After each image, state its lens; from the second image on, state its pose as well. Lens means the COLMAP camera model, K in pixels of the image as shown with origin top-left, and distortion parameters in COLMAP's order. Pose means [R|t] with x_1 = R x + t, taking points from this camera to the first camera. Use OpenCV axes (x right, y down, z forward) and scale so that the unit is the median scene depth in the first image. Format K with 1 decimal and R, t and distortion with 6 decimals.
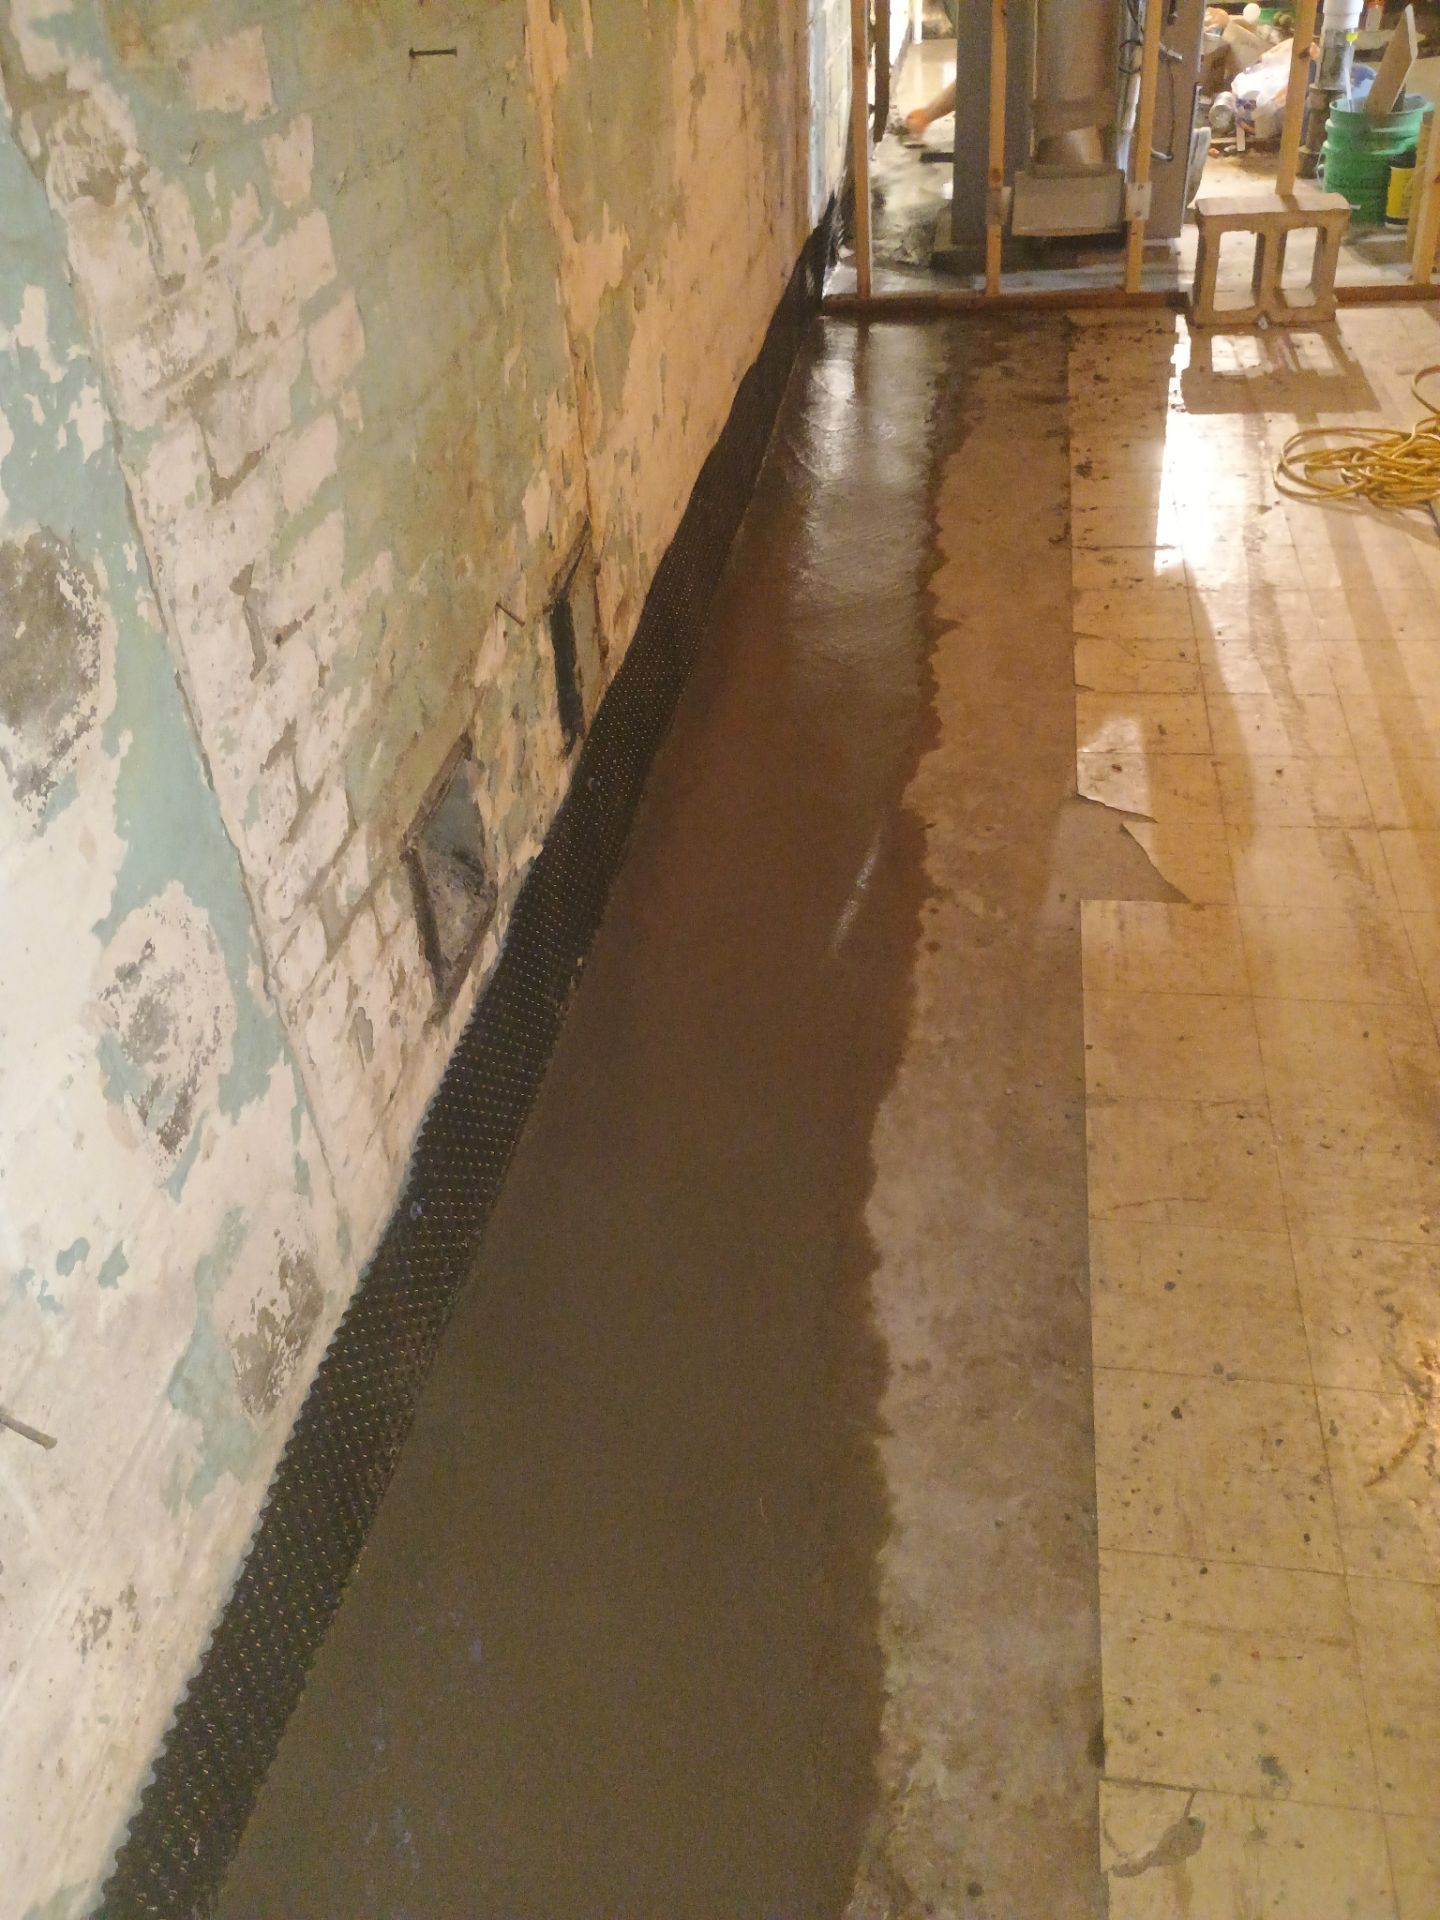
lens RADIAL K [[1669.2, 0, 720.0], [0, 1669.2, 960.0], [0, 0, 1]] dist [0.061626, -0.079868]
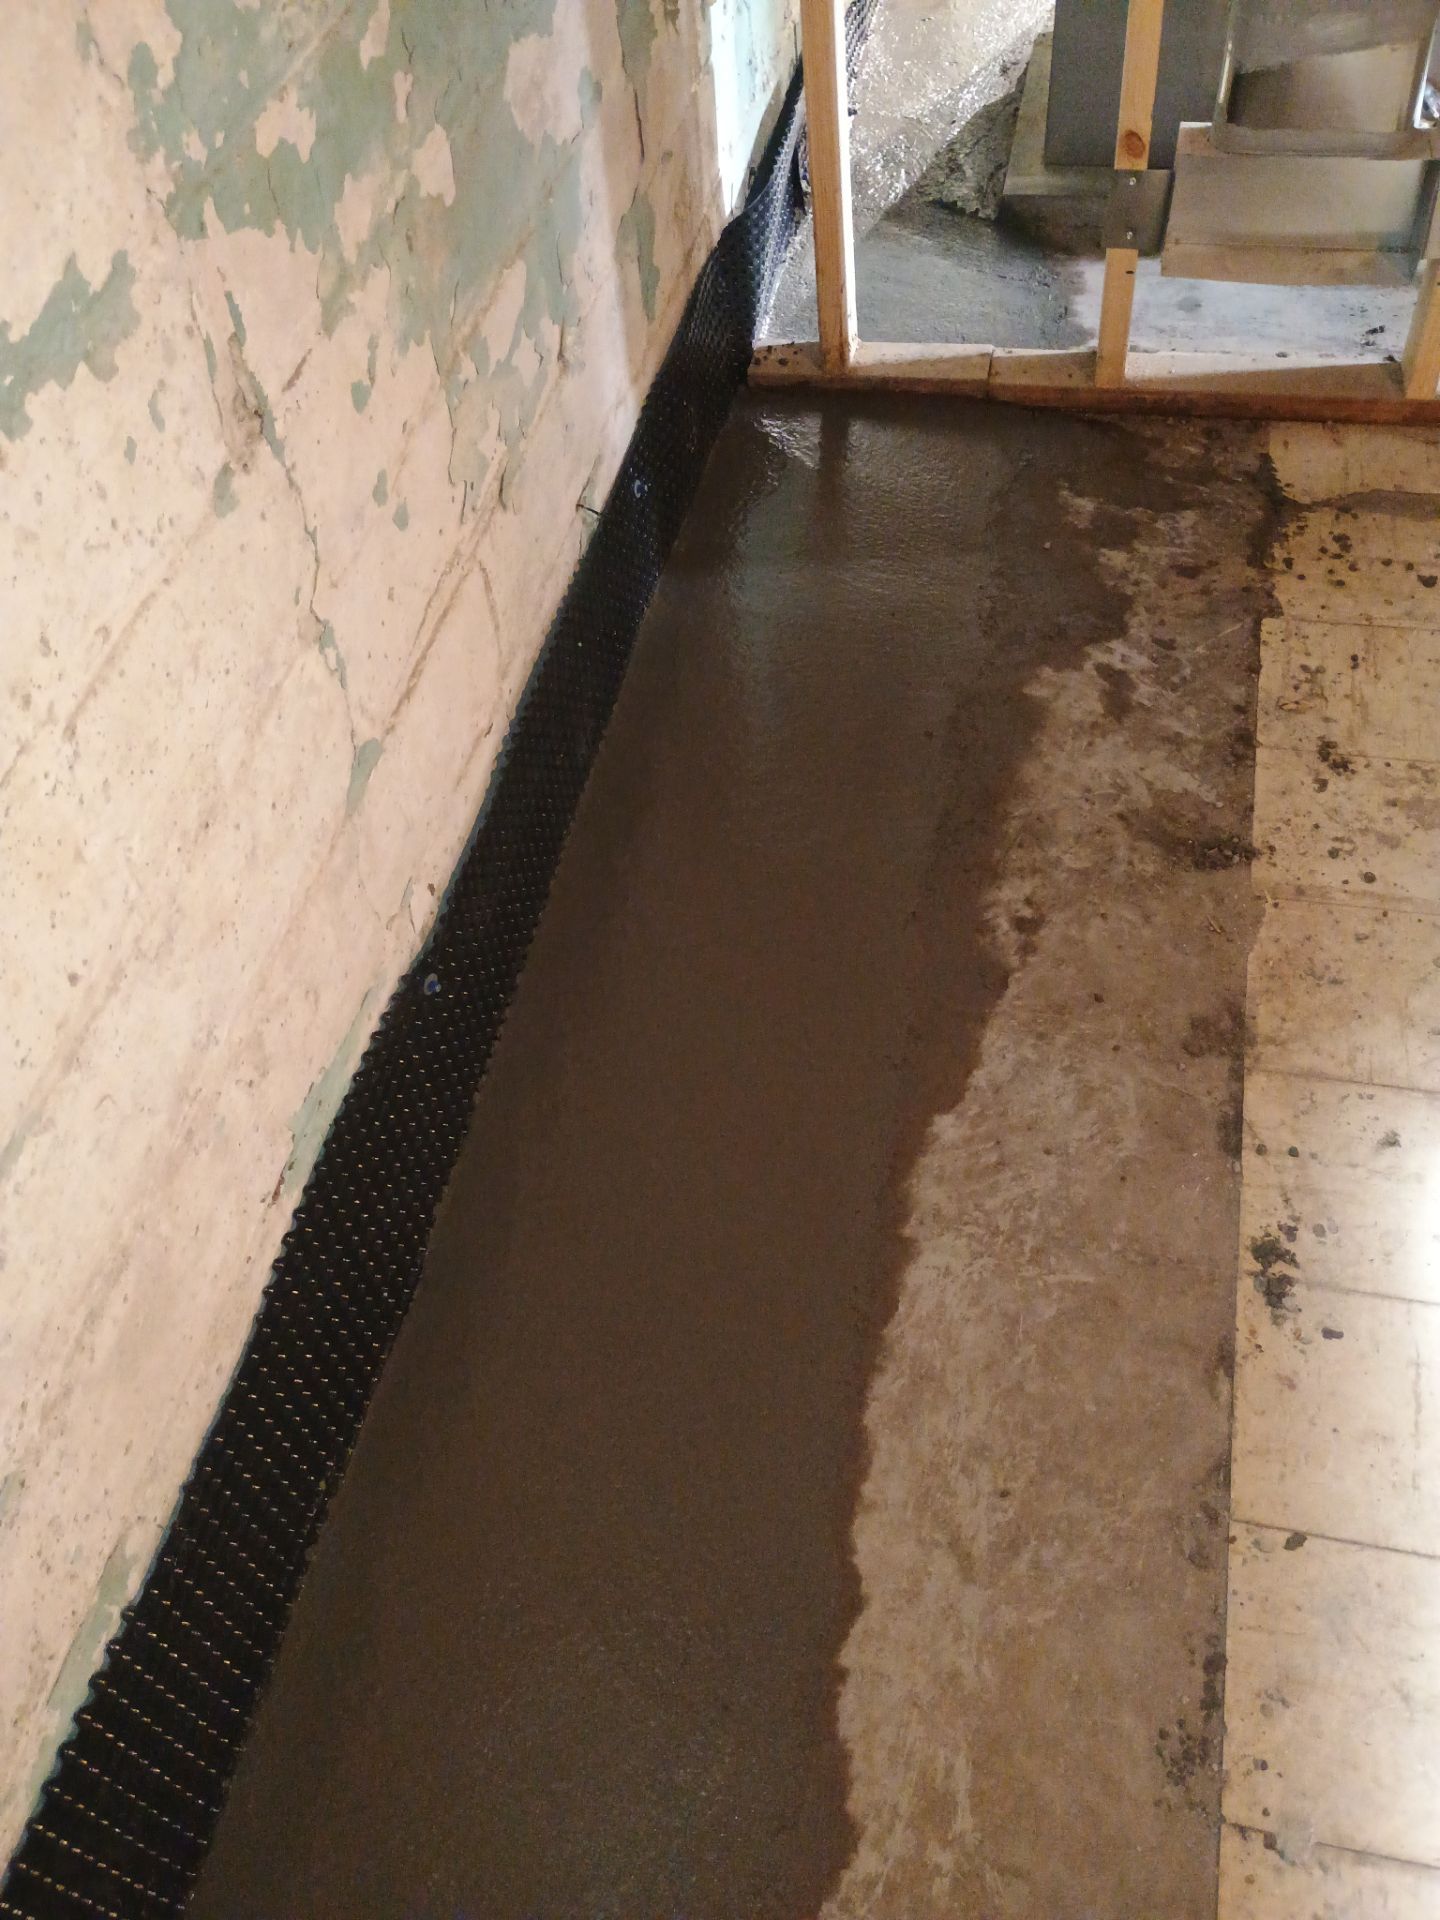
lens RADIAL K [[1669.2, 0, 720.0], [0, 1669.2, 960.0], [0, 0, 1]] dist [0.061626, -0.079868]
pose [[0.997868, 0.037319, -0.053544, 0.092969], [-0.022735, 0.967769, 0.250813, -0.383773], [0.061178, -0.249061, 0.966554, 0.547140]]
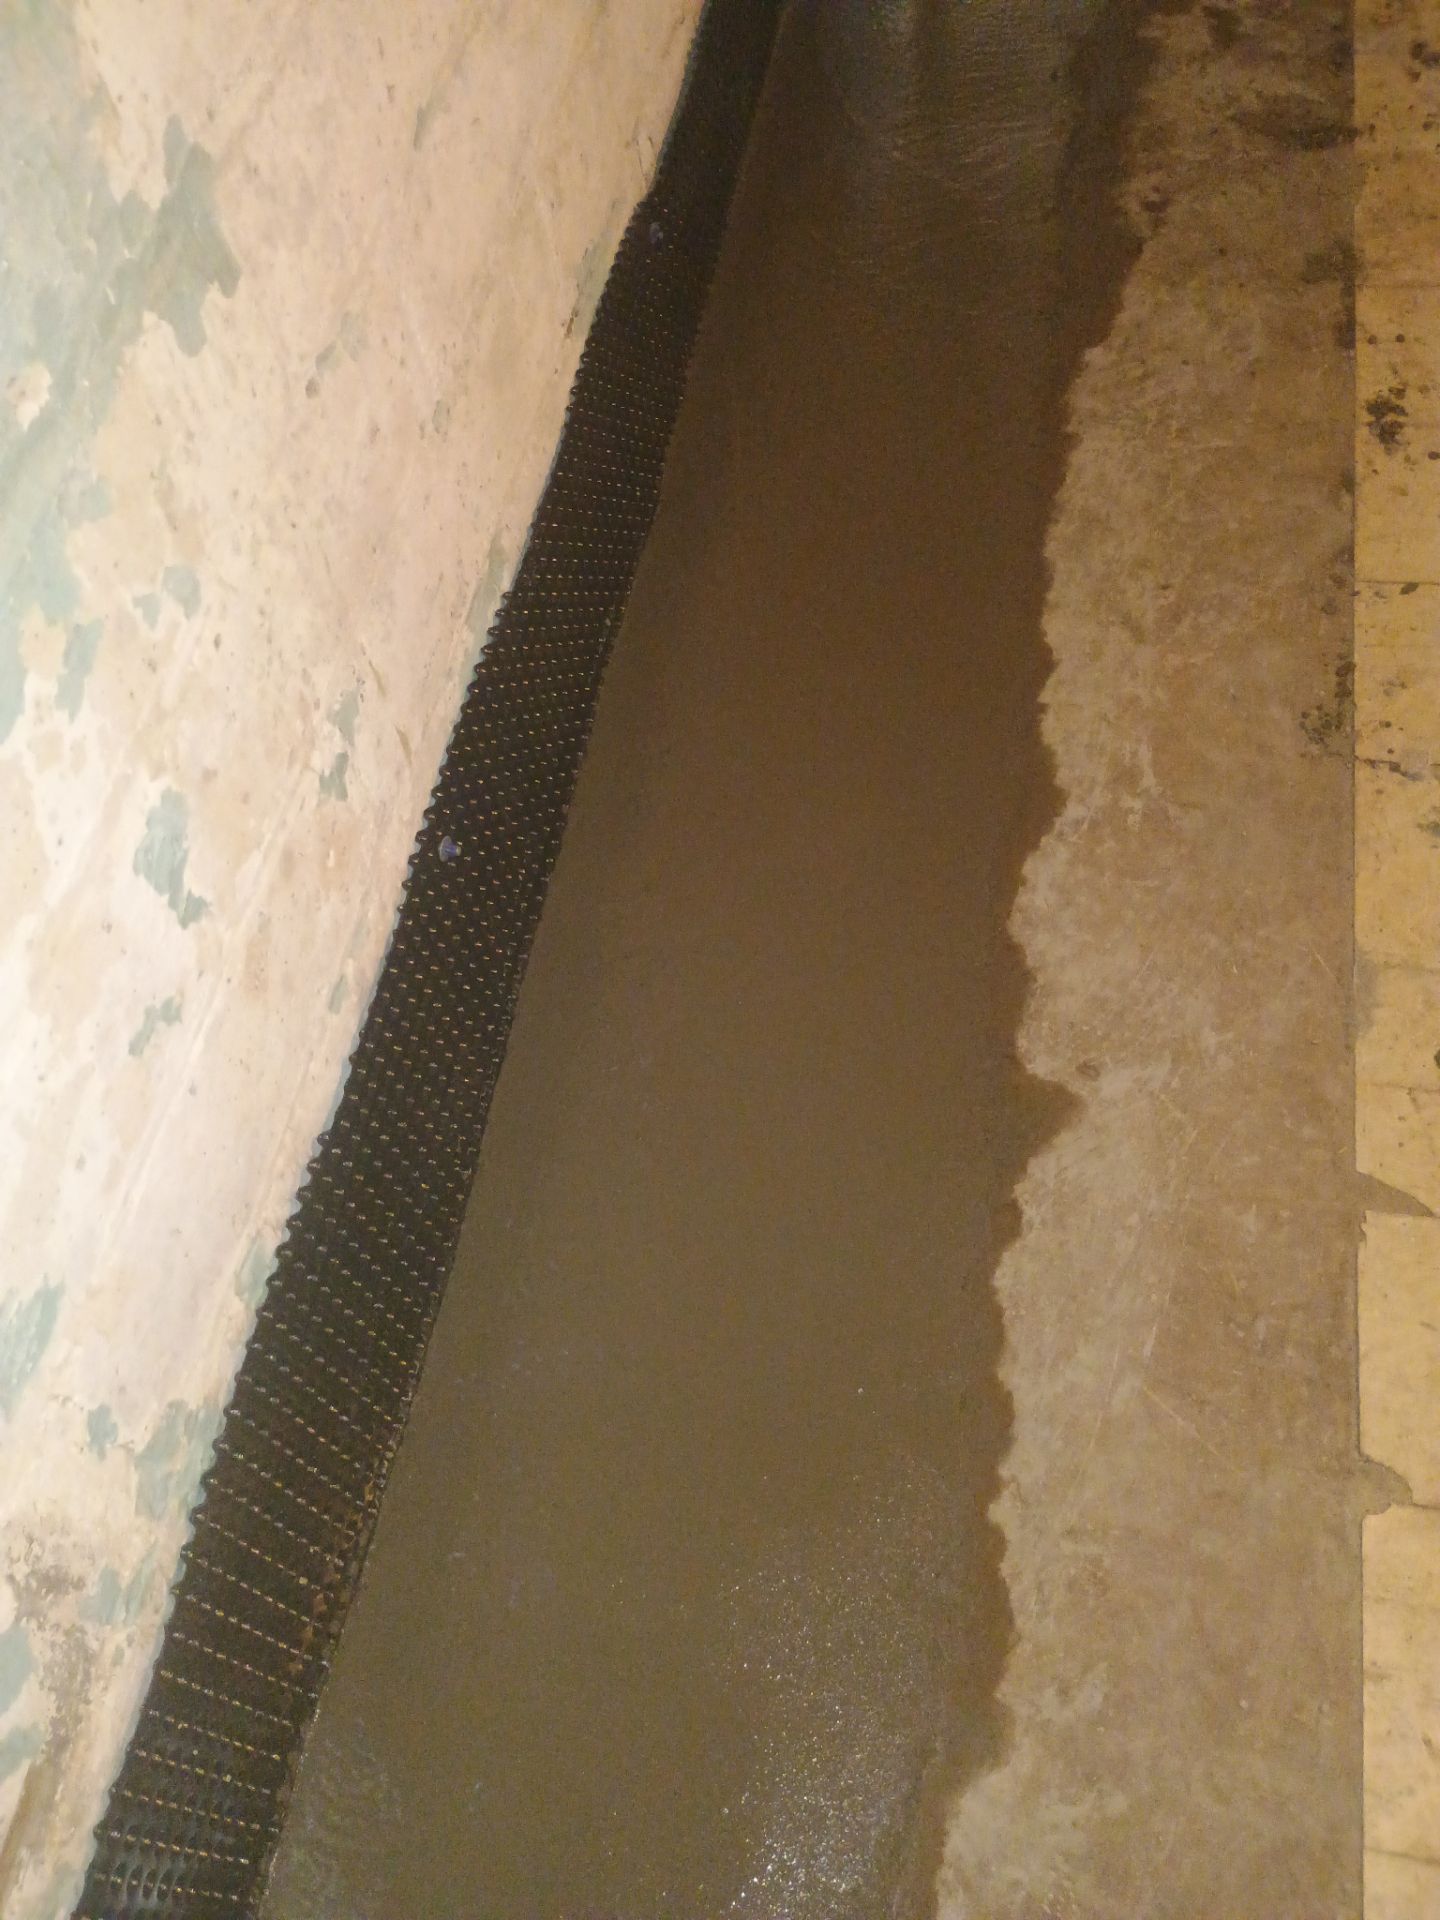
lens RADIAL K [[1669.2, 0, 720.0], [0, 1669.2, 960.0], [0, 0, 1]] dist [0.061626, -0.079868]
pose [[0.997076, -0.009821, -0.075789, 0.061382], [0.036990, 0.929818, 0.366155, -0.279654], [0.066874, -0.367887, 0.927463, 0.441184]]
